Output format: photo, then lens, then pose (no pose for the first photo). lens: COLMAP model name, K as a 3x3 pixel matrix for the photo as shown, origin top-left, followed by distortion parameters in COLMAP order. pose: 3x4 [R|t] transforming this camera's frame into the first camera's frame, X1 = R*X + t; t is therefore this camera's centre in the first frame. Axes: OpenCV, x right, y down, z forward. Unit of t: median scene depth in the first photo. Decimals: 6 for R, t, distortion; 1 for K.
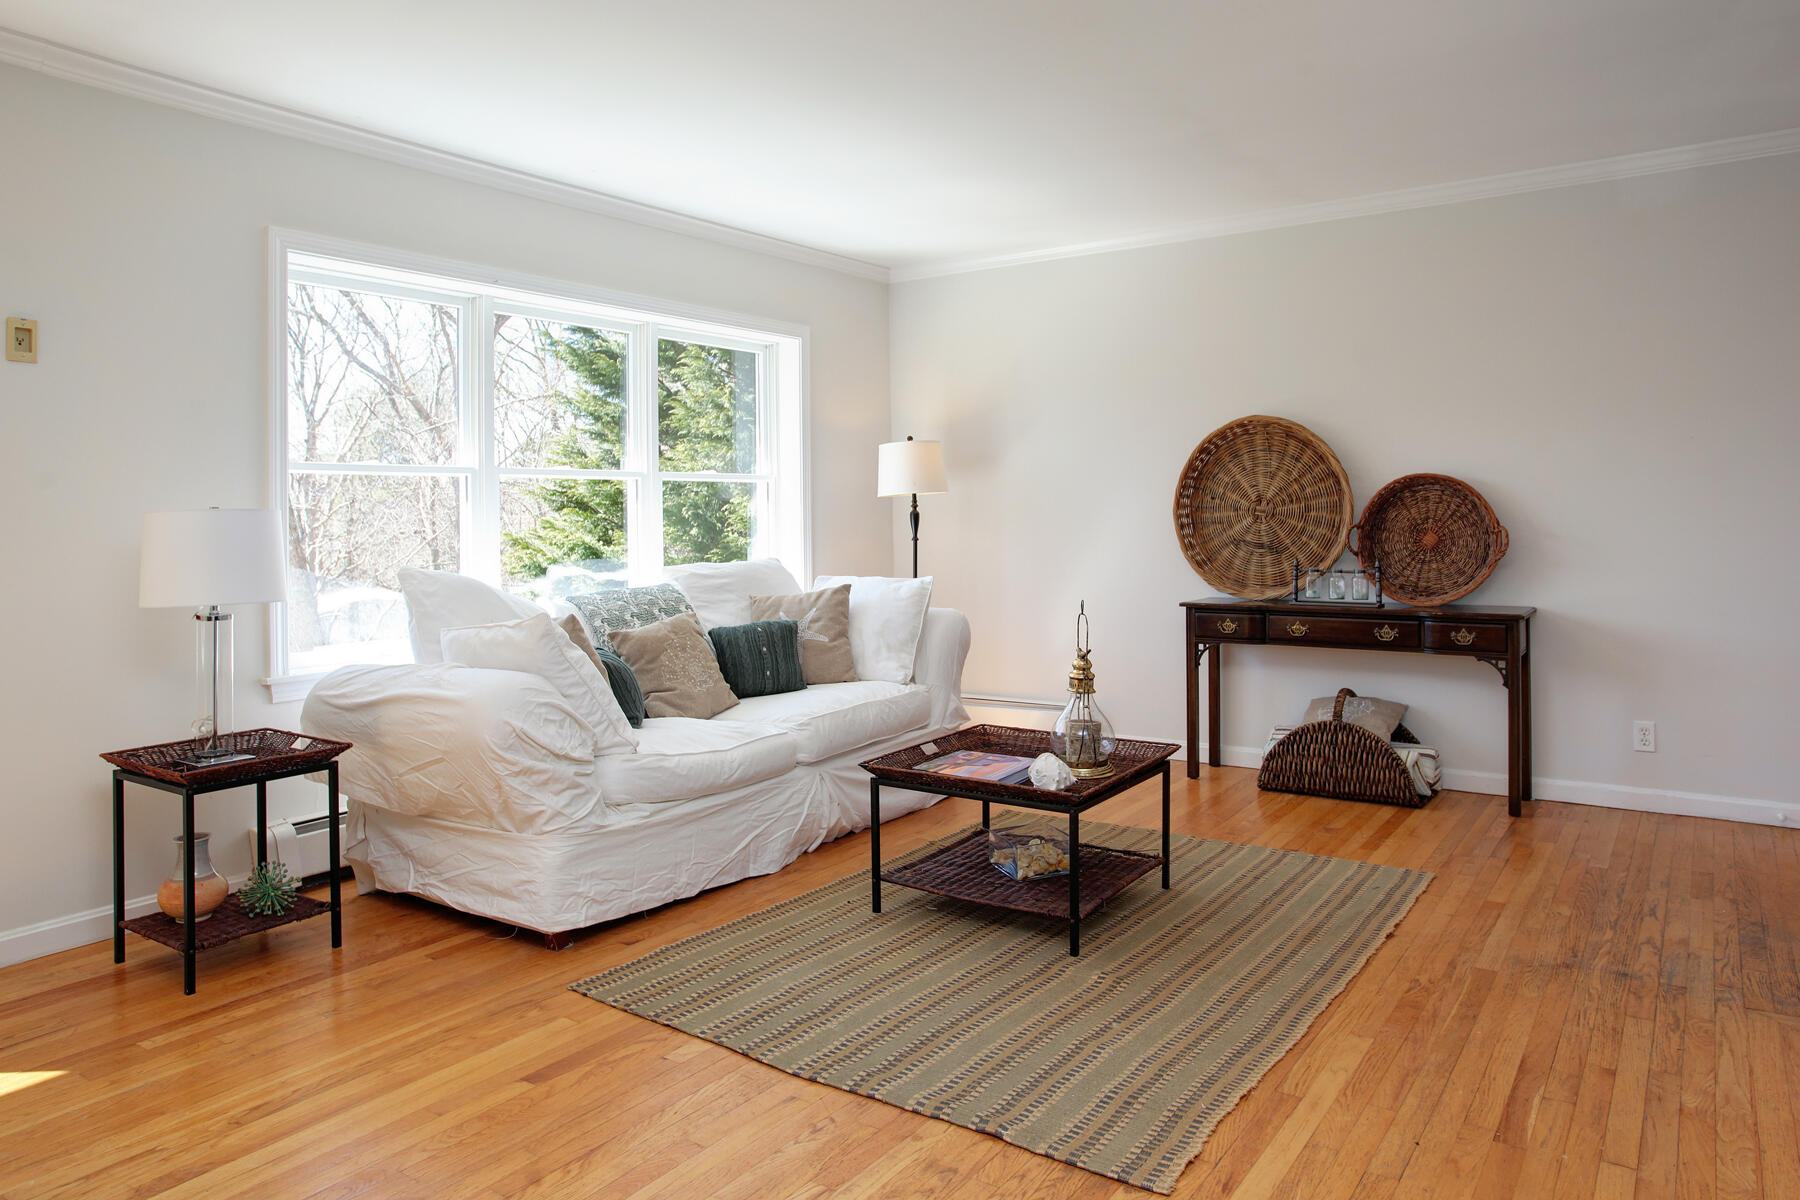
lens RADIAL K [[1180.5, 0, 868.8], [0, 1180.5, 513.3], [0, 0, 1]] dist [-0.030558, 0.002514]
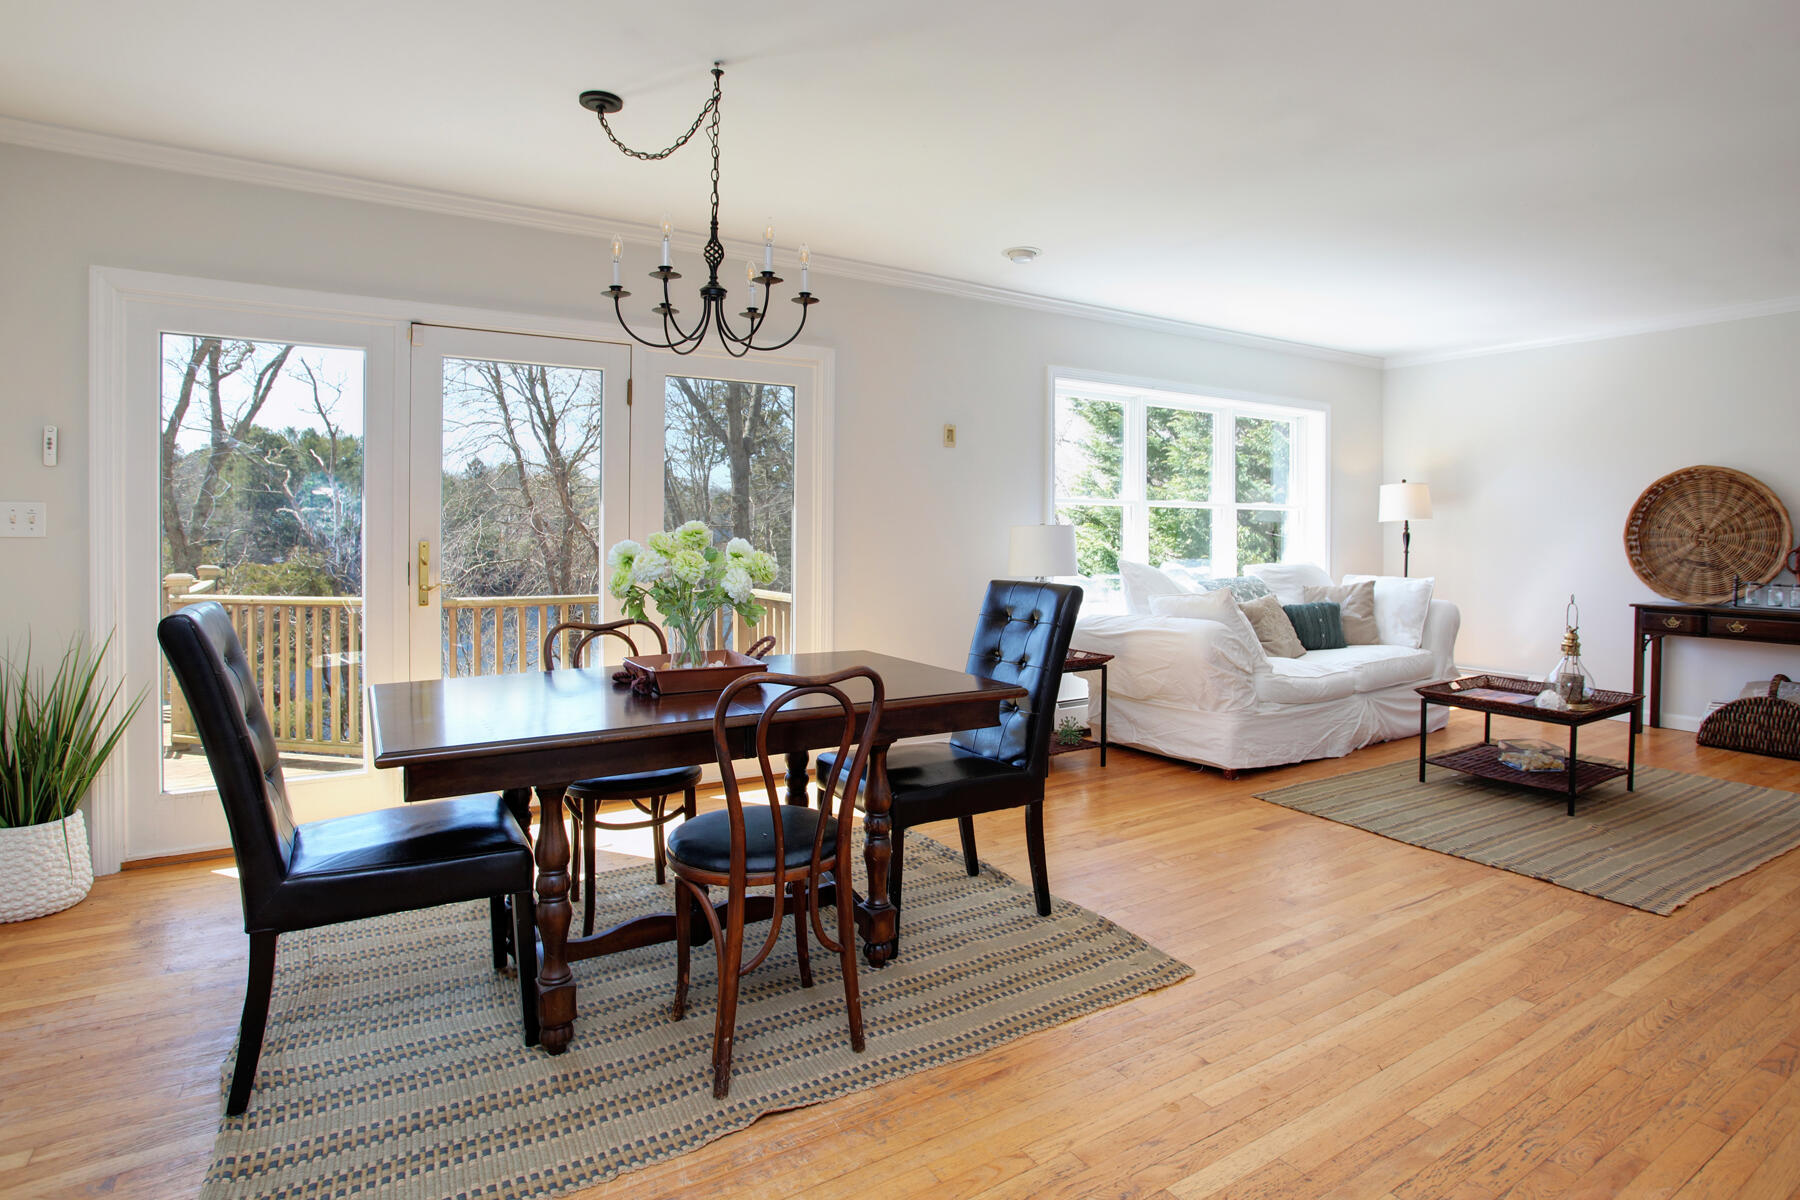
lens RADIAL K [[947.5, 0, 908.8], [0, 947.5, 541.8], [0, 0, 1]] dist [-0.059956, 0.029663]
pose [[0.934487, 0.023789, -0.355203, -0.148595], [-0.018094, 0.999649, 0.019348, -0.001384], [0.355538, -0.011653, 0.934589, -0.315979]]
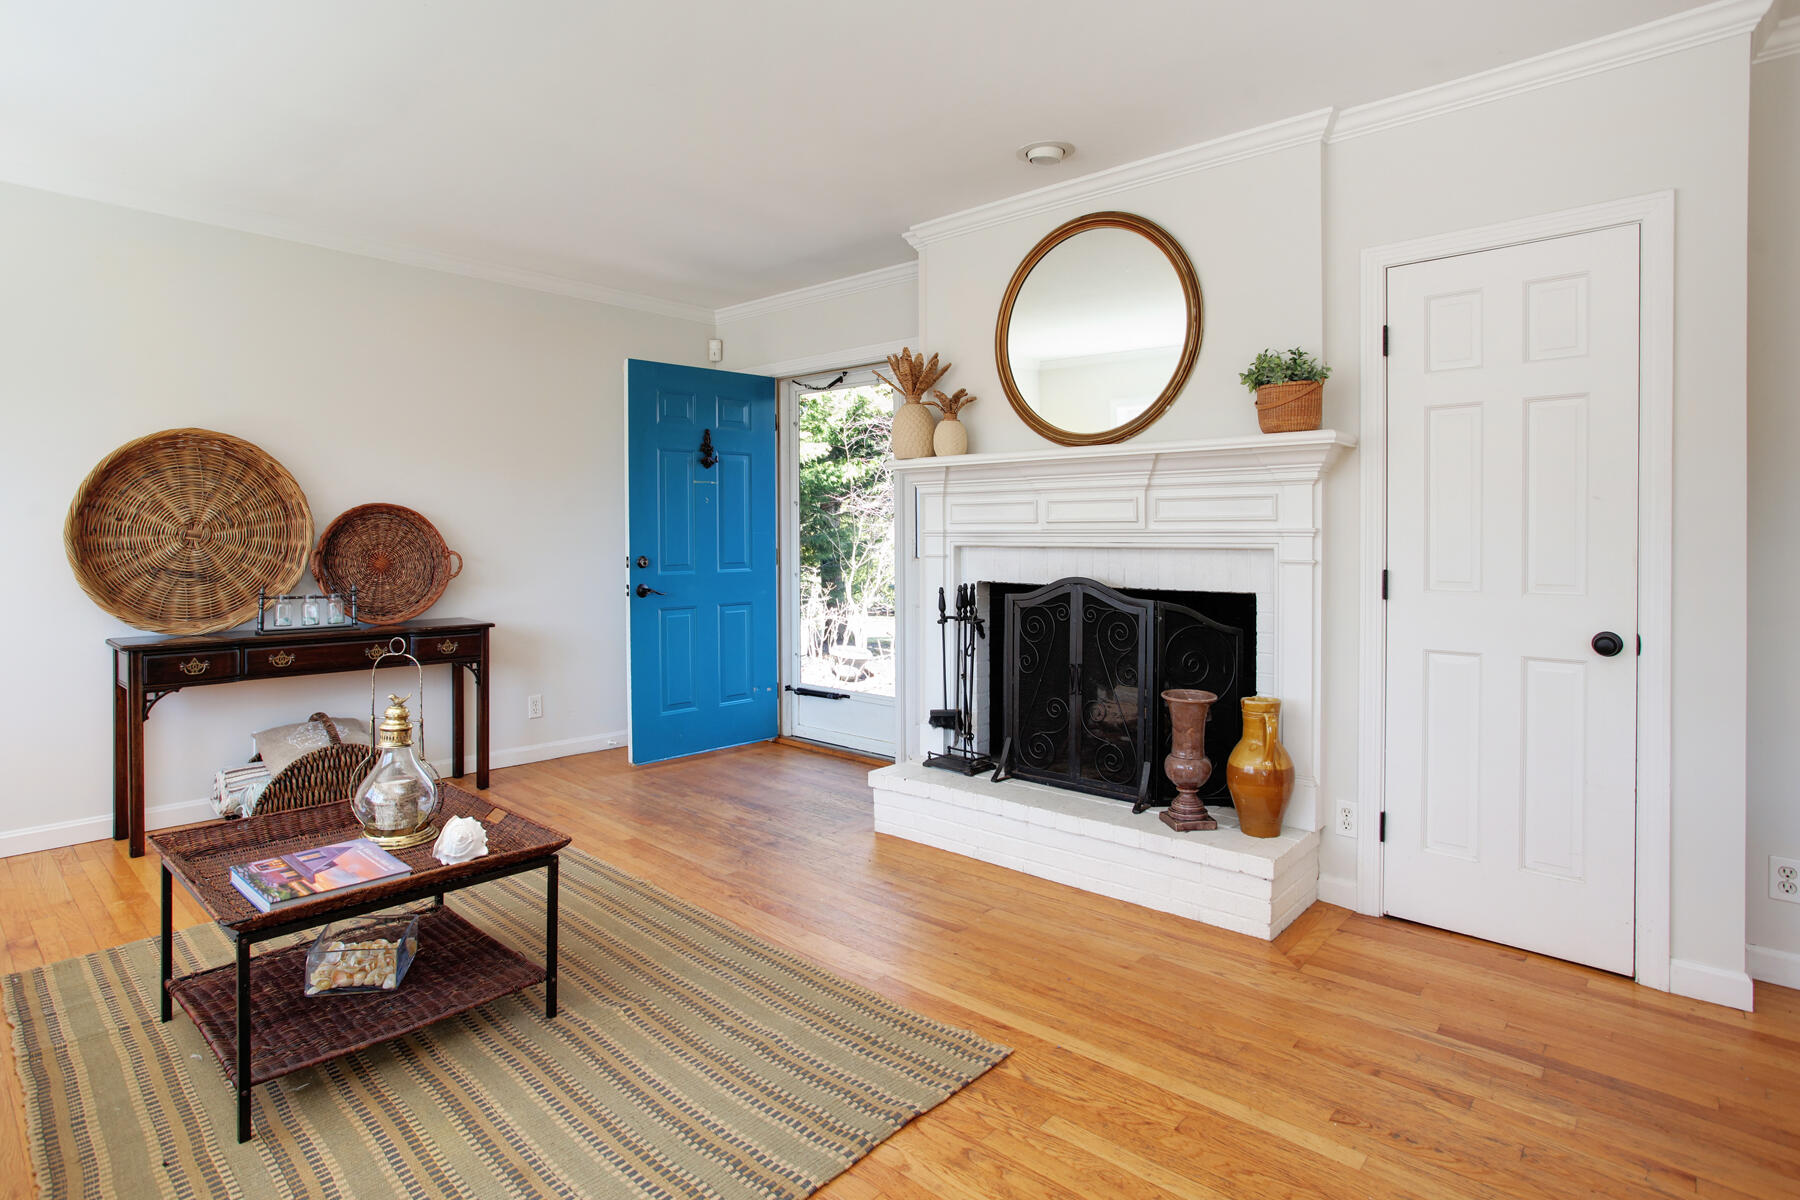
lens RADIAL K [[947.5, 0, 908.8], [0, 947.5, 541.8], [0, 0, 1]] dist [-0.059956, 0.029663]
pose [[0.098205, 0.006494, 0.995145, -0.345887], [-0.005033, 0.999969, -0.006029, 0.004753], [-0.995153, -0.004416, 0.098235, 0.429971]]
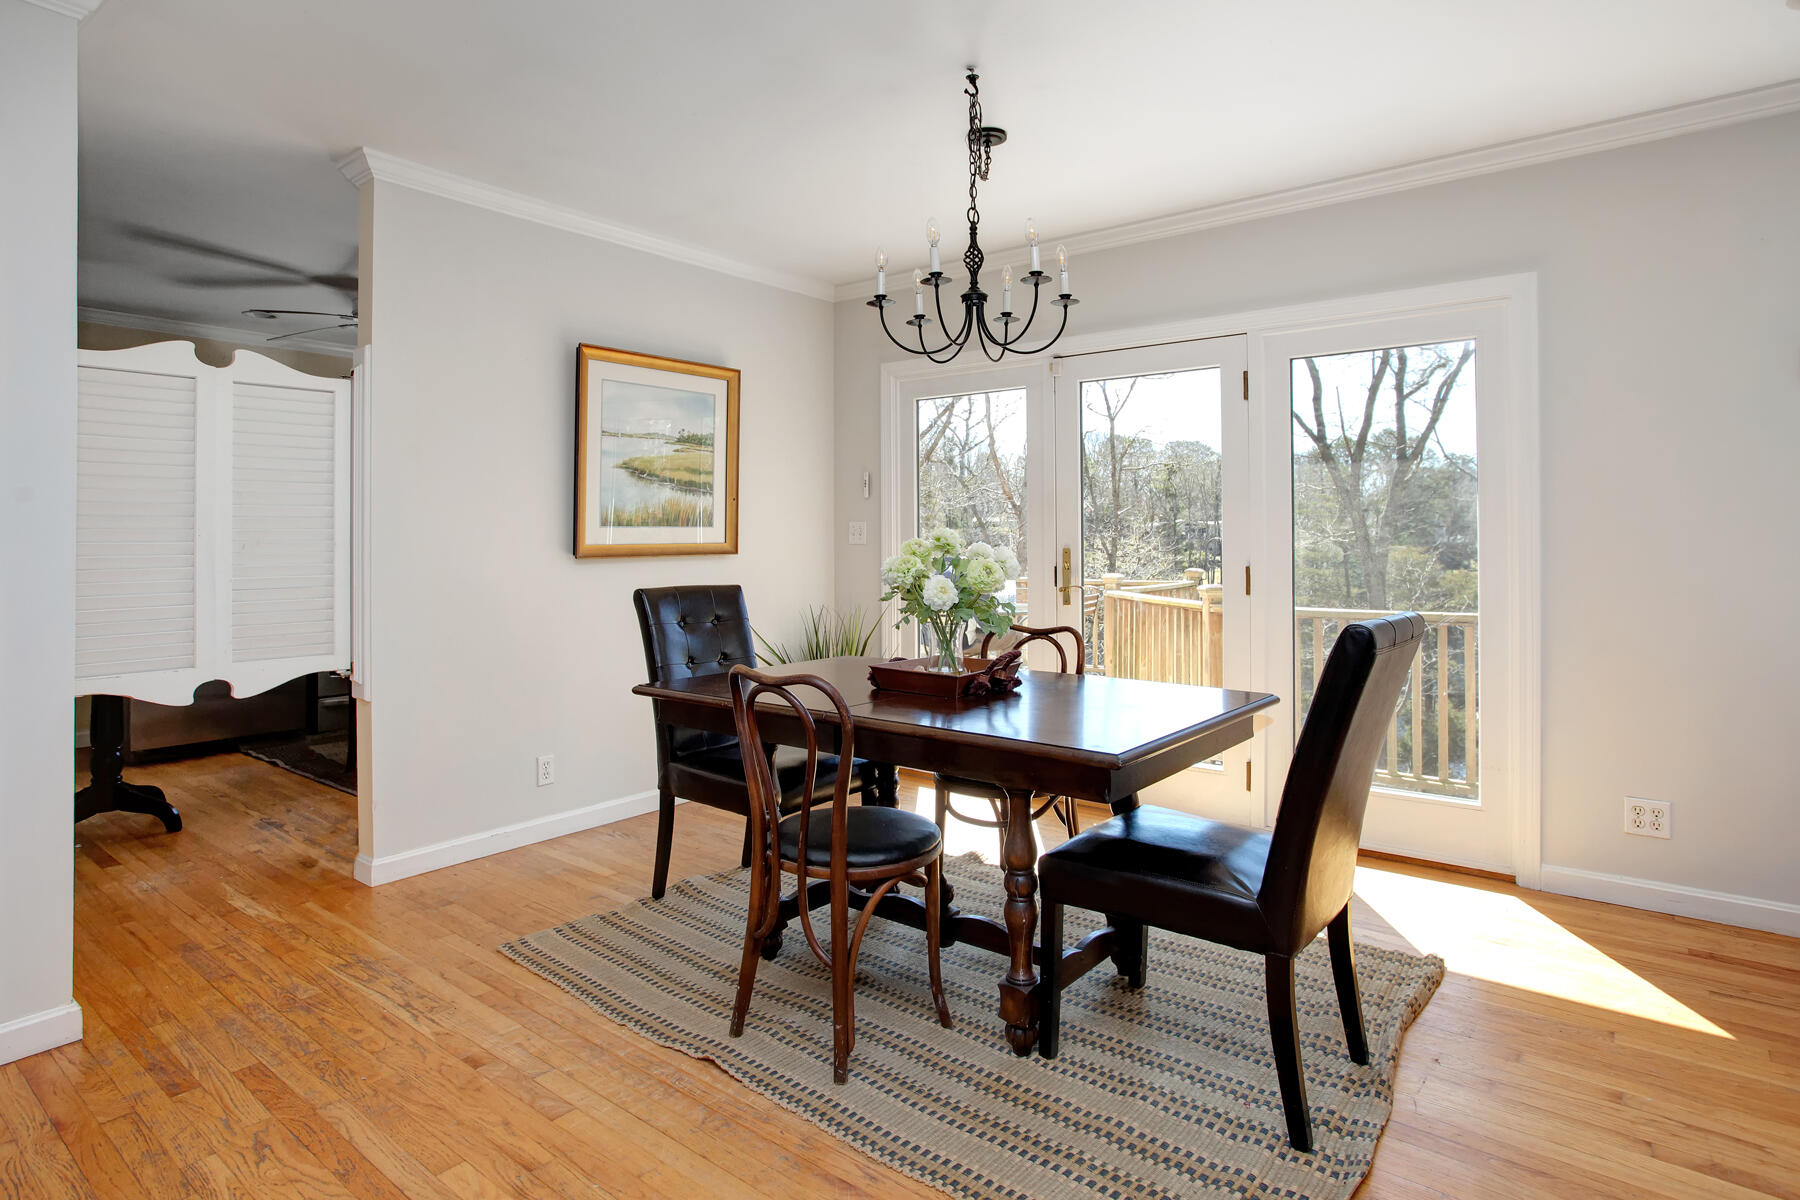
lens RADIAL K [[953.1, 0, 890.0], [0, 953.1, 522.5], [0, 0, 1]] dist [-0.057251, 0.030508]
pose [[-0.021579, -0.002060, -0.999765, 0.099210], [0.007370, 0.999970, -0.002220, -0.002346], [0.999740, -0.007417, -0.021563, 0.117977]]
